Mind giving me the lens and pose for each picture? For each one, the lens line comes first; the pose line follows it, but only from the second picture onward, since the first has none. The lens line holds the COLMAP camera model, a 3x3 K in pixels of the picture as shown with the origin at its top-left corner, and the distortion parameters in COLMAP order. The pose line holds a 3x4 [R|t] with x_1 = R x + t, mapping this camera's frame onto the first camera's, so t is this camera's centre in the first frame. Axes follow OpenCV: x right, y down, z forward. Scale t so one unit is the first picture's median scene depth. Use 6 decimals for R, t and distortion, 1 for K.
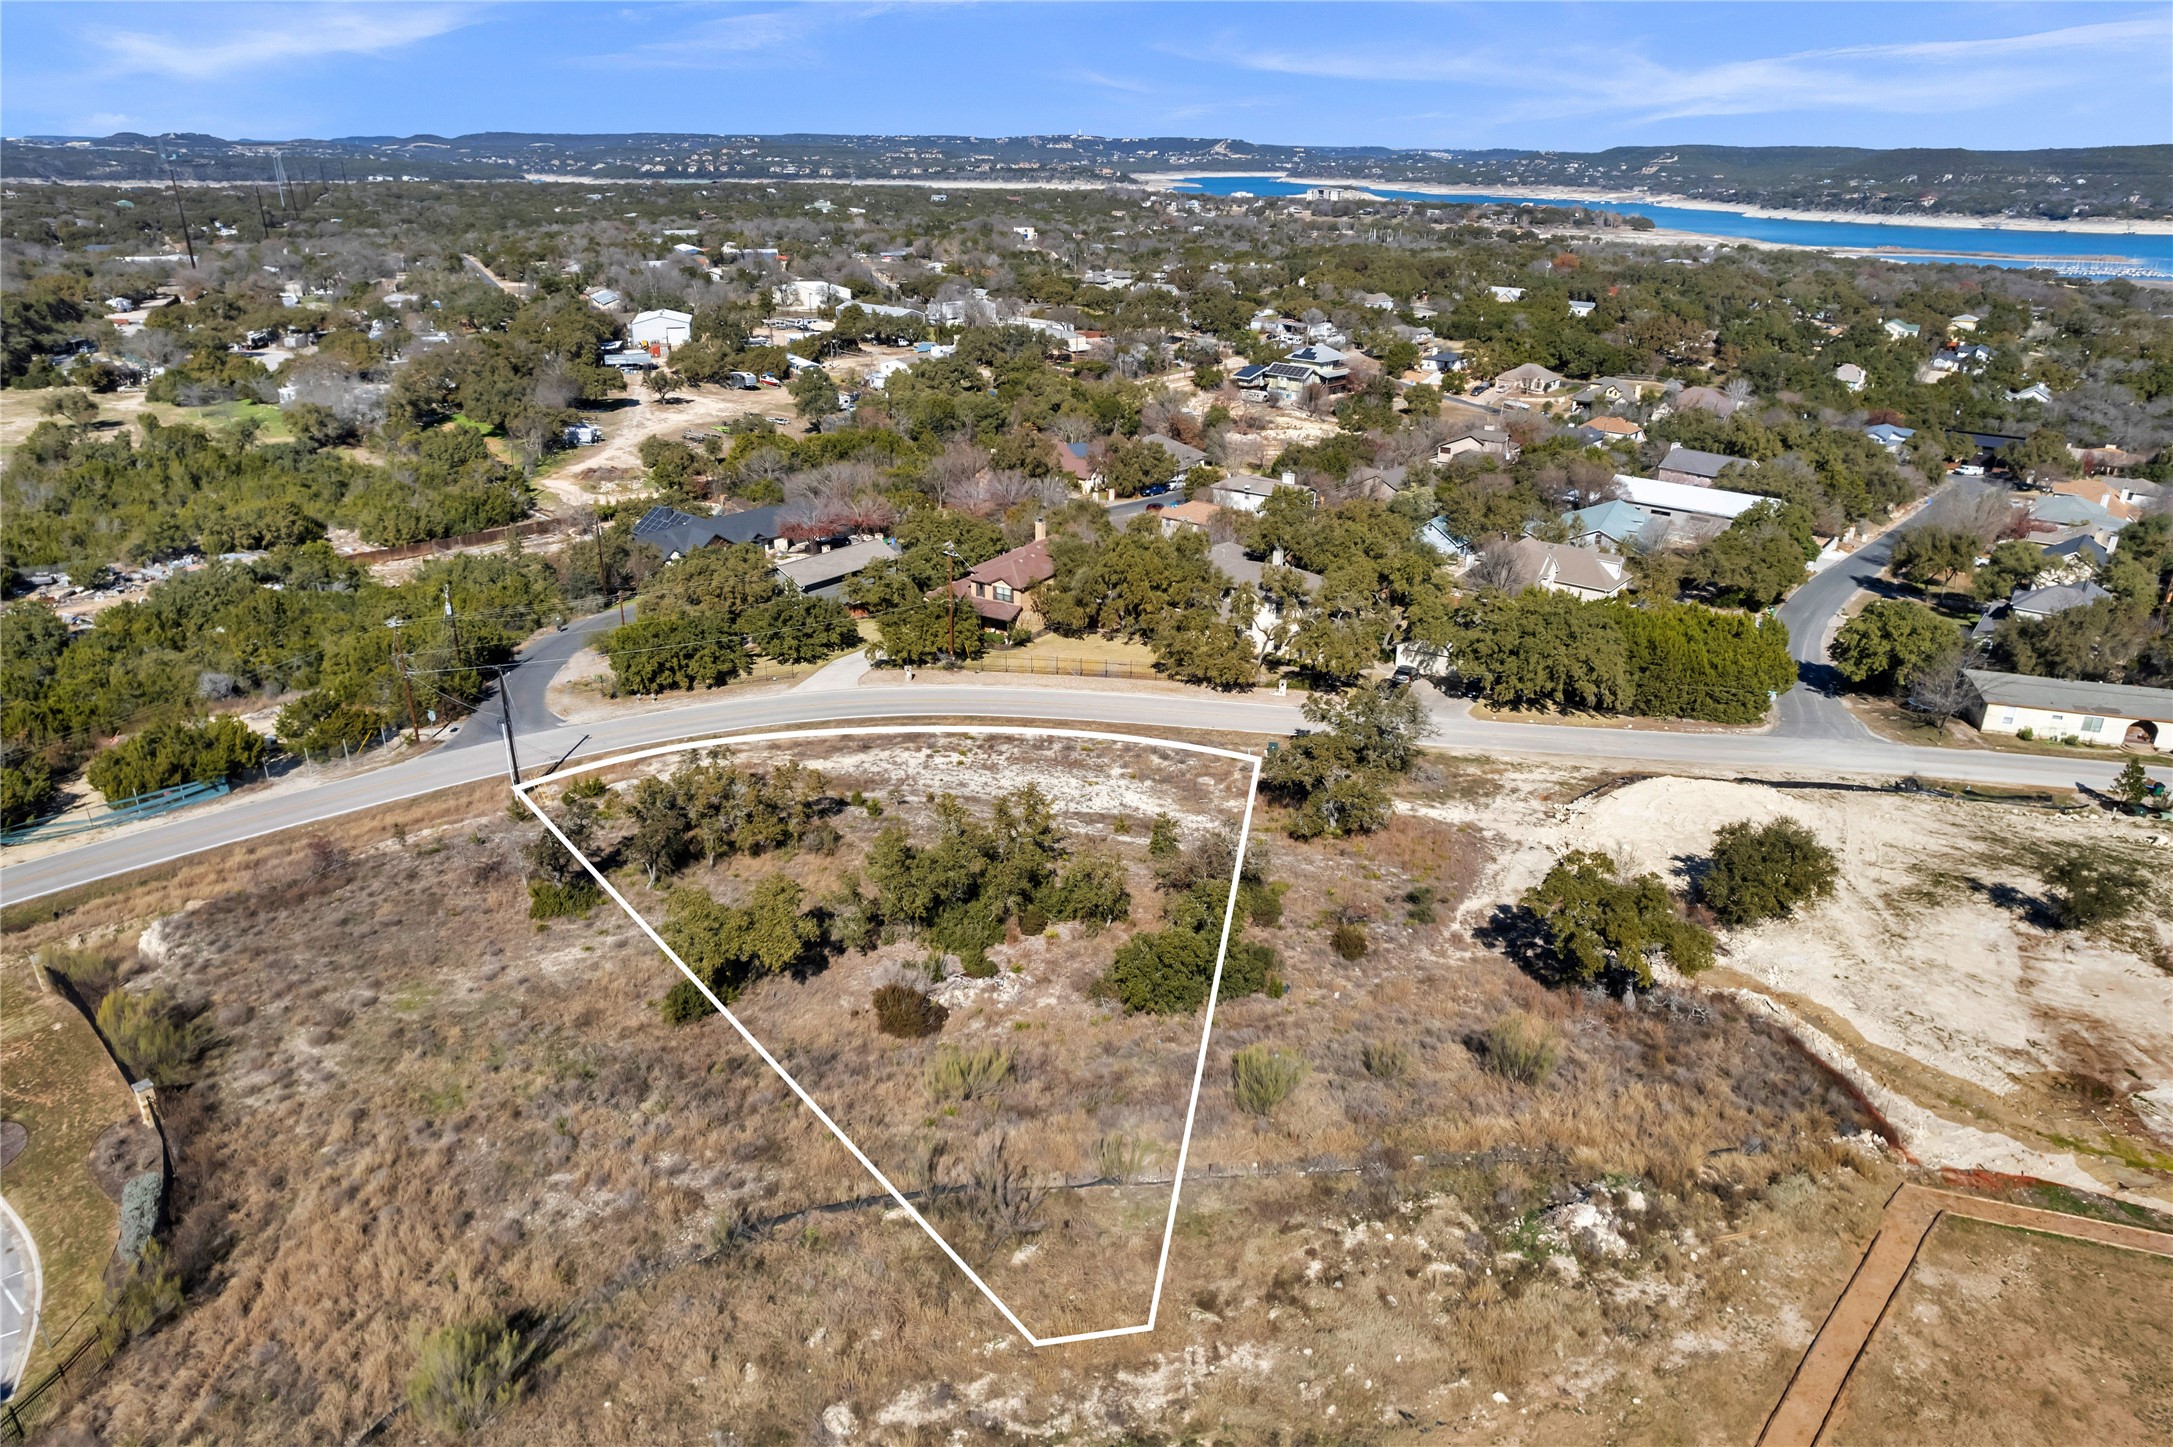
lens RADIAL K [[1400.6, 0, 1083.8], [0, 1400.6, 715.6], [0, 0, 1]] dist [-0.086300, 0.080625]
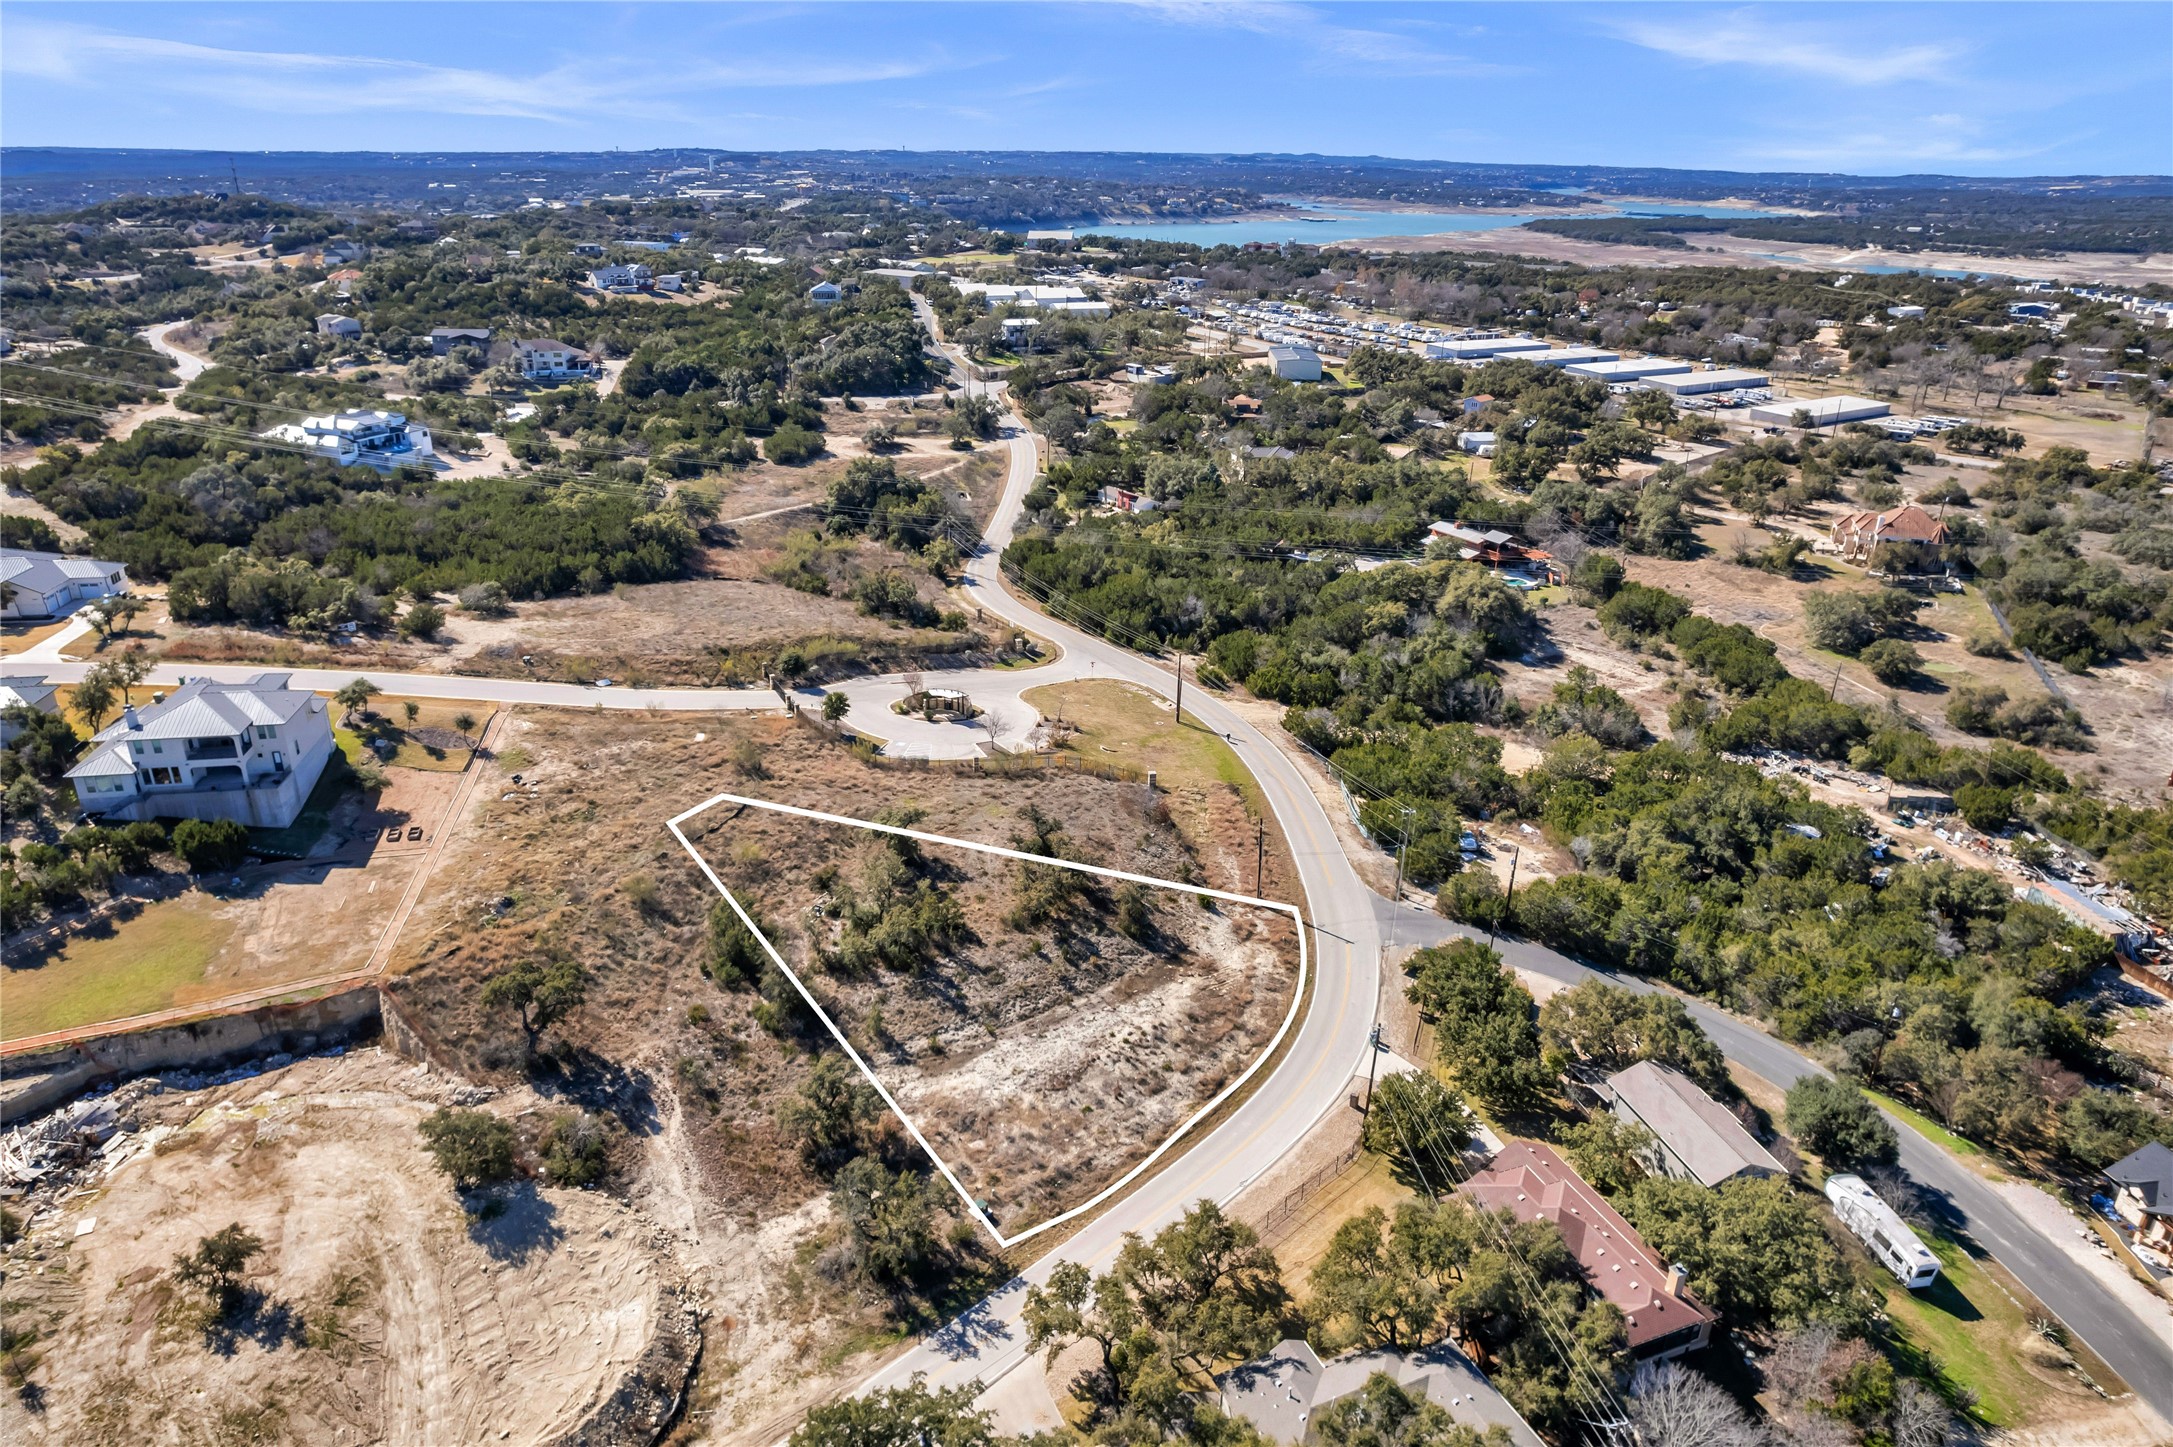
lens RADIAL K [[1392.1, 0, 1084.6], [0, 1392.1, 728.0], [0, 0, 1]] dist [-0.075033, 0.066728]
pose [[-0.603934, 0.290764, -0.742105, 0.400768], [-0.319024, 0.765059, 0.559383, -0.451083], [0.730402, 0.574579, -0.369284, 0.676267]]
